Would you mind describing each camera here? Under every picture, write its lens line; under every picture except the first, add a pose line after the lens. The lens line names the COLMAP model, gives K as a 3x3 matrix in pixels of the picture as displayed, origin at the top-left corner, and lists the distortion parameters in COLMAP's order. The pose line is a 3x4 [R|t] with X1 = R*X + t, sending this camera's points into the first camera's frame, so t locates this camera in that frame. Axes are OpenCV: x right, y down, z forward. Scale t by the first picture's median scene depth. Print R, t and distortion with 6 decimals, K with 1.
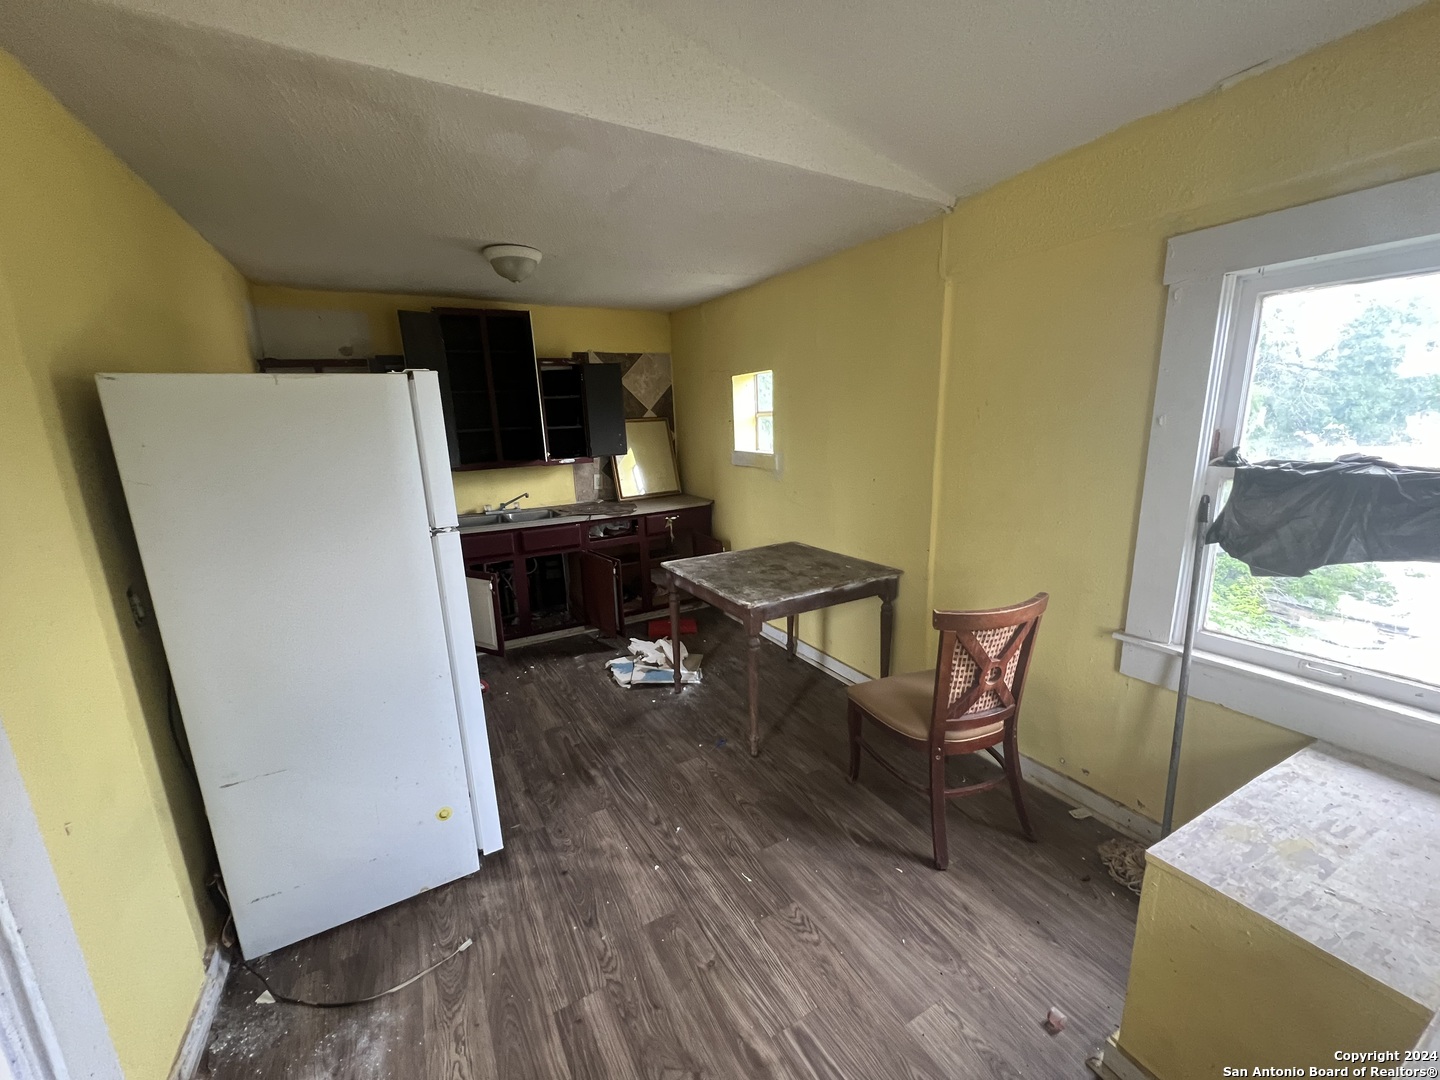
lens RADIAL K [[576.7, 0, 718.1], [0, 576.7, 546.6], [0, 0, 1]] dist [-0.000233, -0.000095]
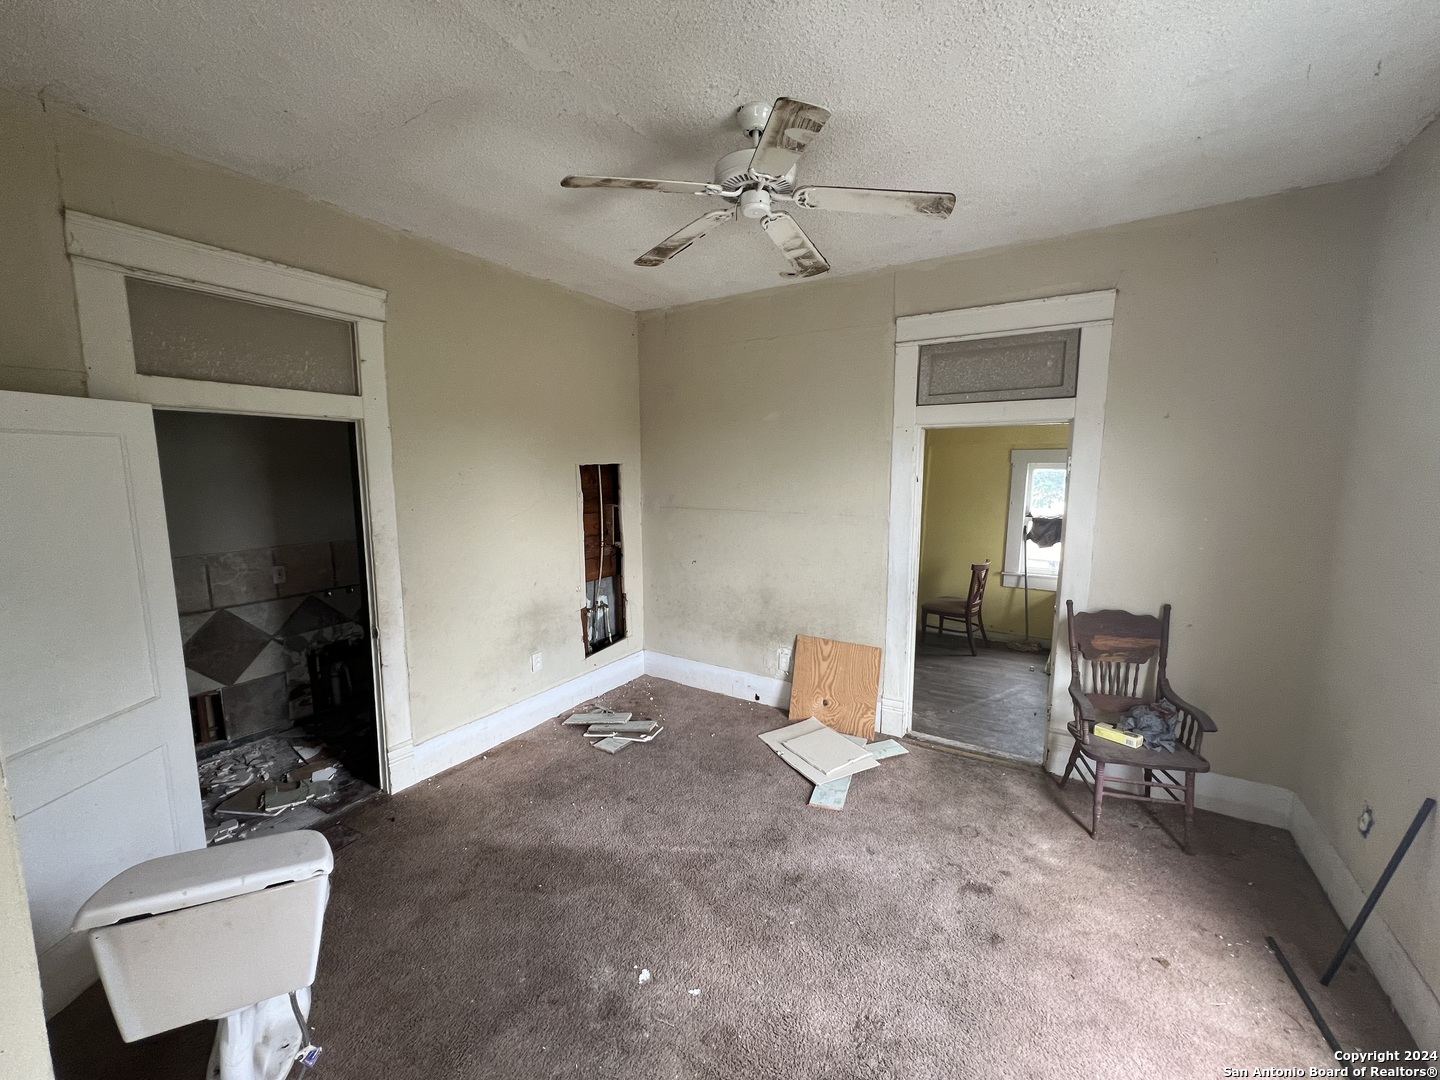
lens RADIAL K [[576.7, 0, 718.1], [0, 576.7, 546.6], [0, 0, 1]] dist [-0.000233, -0.000095]
pose [[0.872784, -0.030543, 0.487151, -2.371952], [0.081299, 0.993195, -0.083387, 0.166854], [-0.481289, 0.112384, 0.869328, -1.059852]]
